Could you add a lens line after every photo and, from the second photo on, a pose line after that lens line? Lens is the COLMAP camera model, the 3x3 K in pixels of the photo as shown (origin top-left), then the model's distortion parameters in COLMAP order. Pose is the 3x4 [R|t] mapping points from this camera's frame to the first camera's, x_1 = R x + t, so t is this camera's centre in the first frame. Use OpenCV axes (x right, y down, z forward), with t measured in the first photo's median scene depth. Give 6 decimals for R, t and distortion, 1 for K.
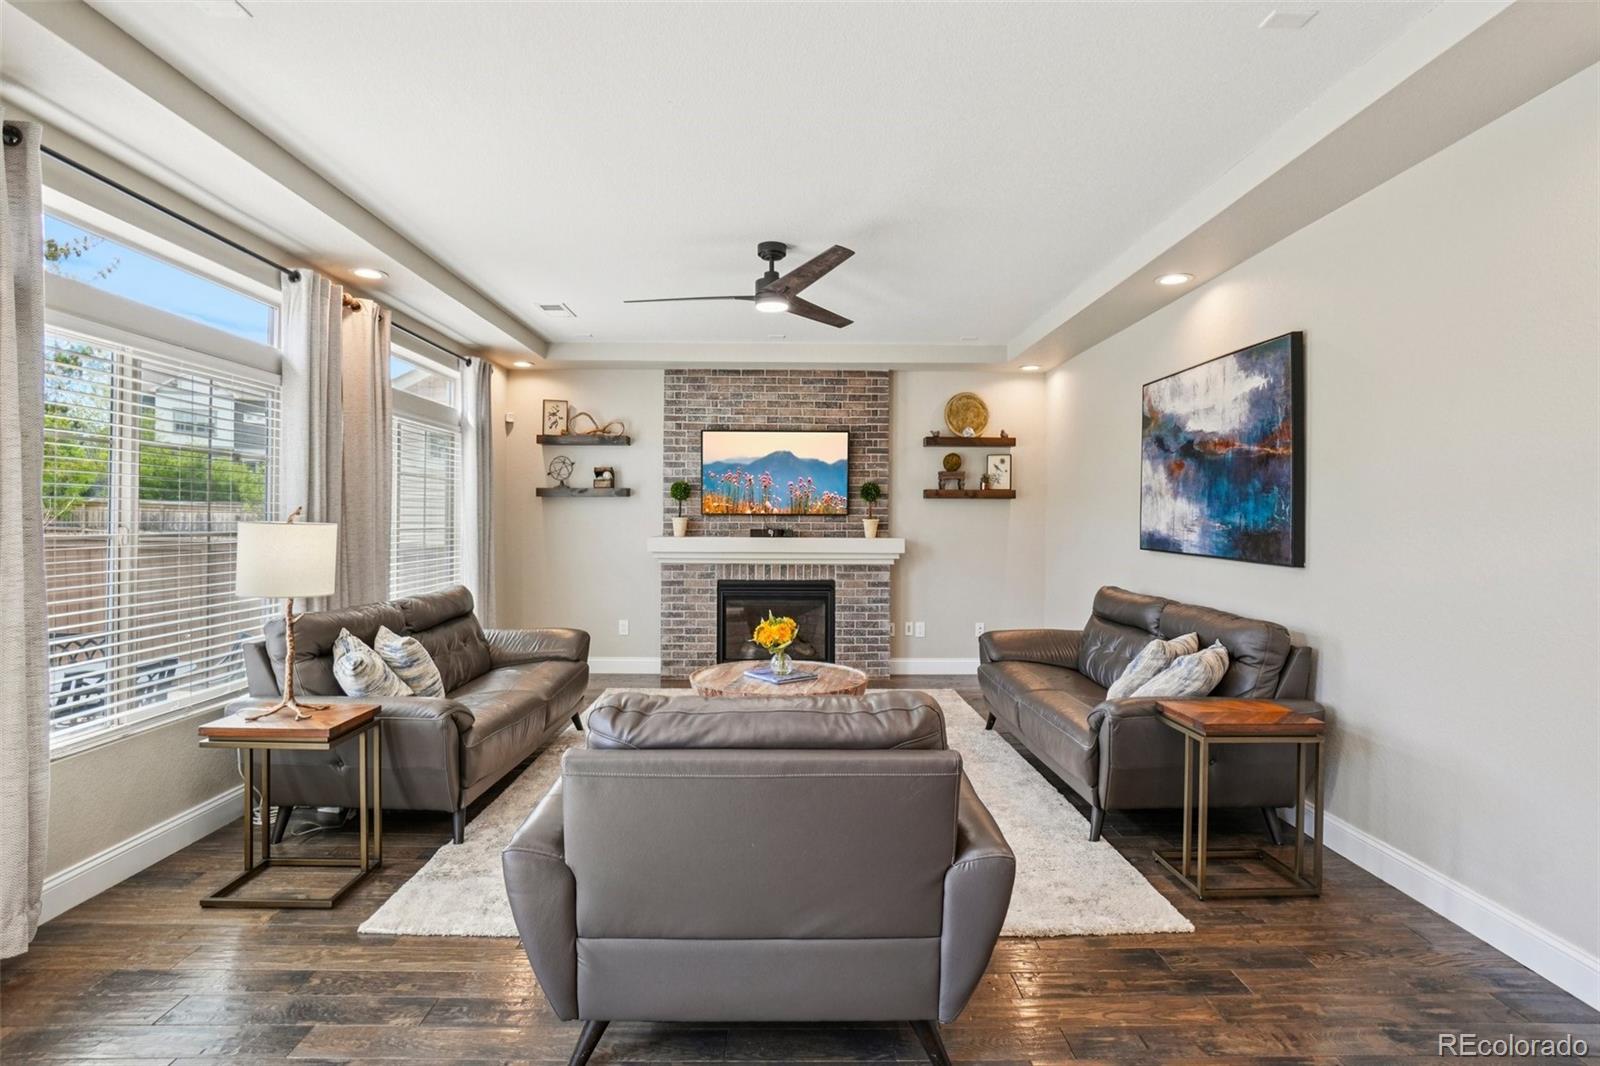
lens RADIAL K [[807.4, 0, 797.6], [0, 807.4, 512.5], [0, 0, 1]] dist [-0.024387, 0.000085]
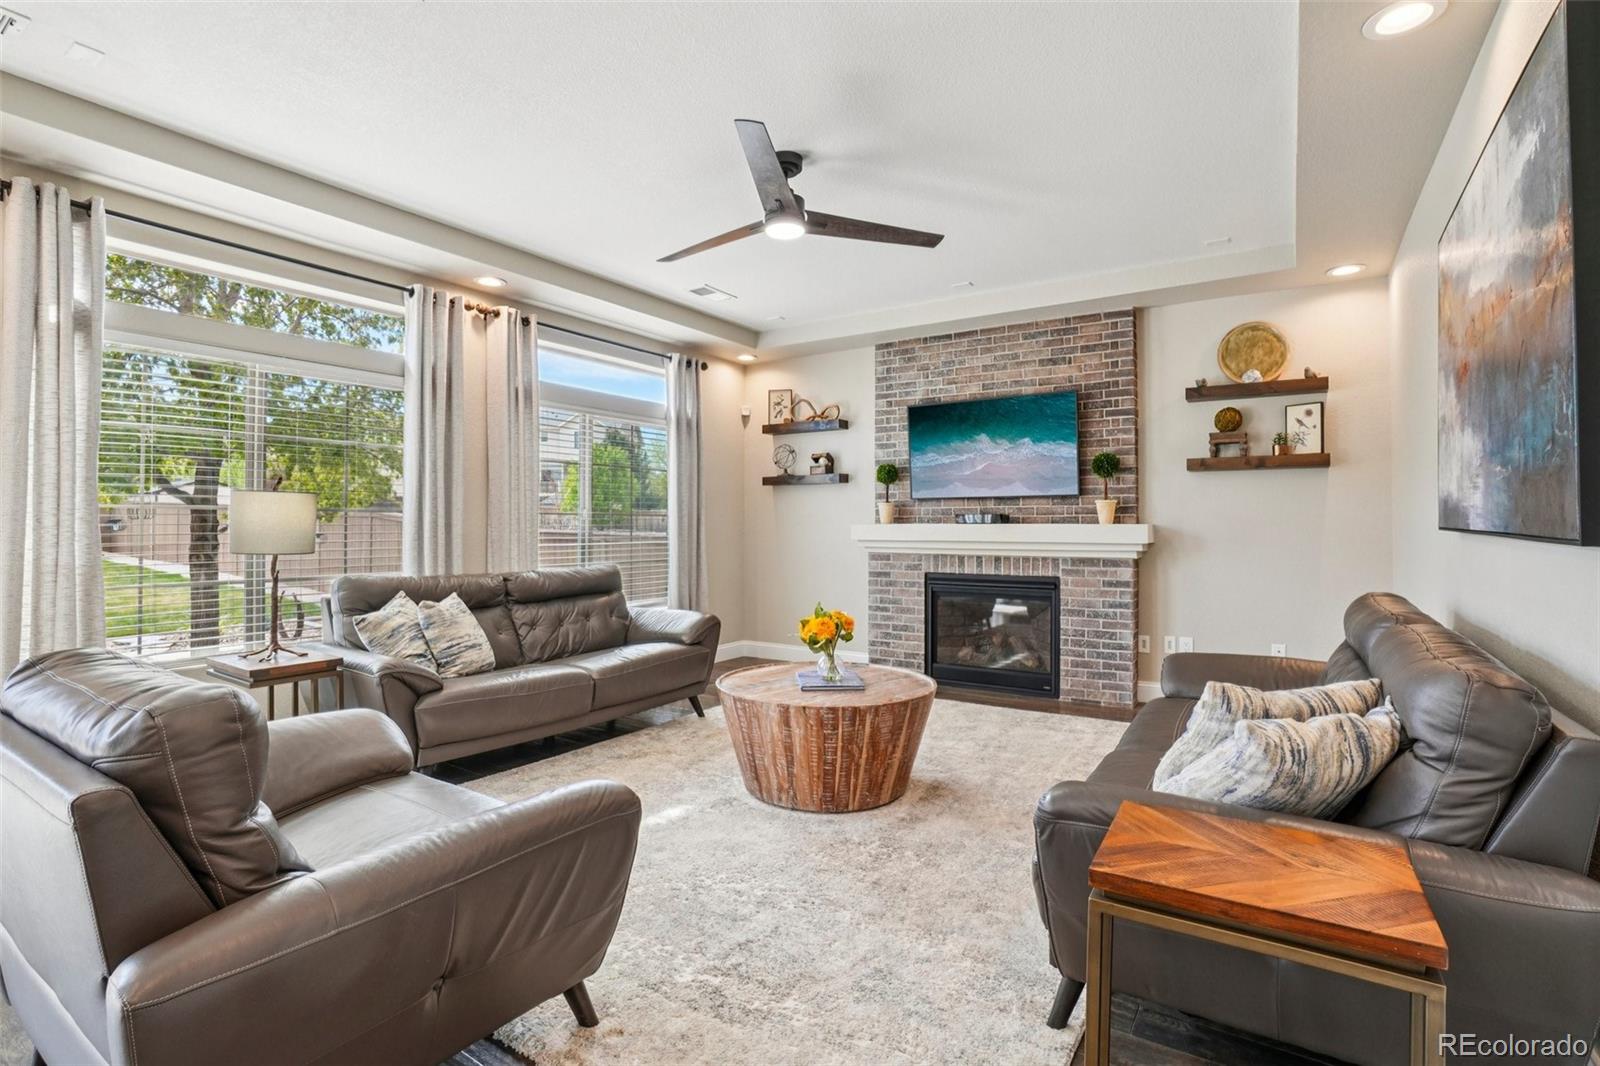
lens RADIAL K [[759.6, 0, 792.2], [0, 759.6, 514.6], [0, 0, 1]] dist [-0.064283, 0.021650]
pose [[0.822978, -0.012072, -0.567945, 0.252609], [0.008281, 0.999923, -0.009254, 0.026388], [0.568013, 0.002912, 0.823015, 0.229078]]
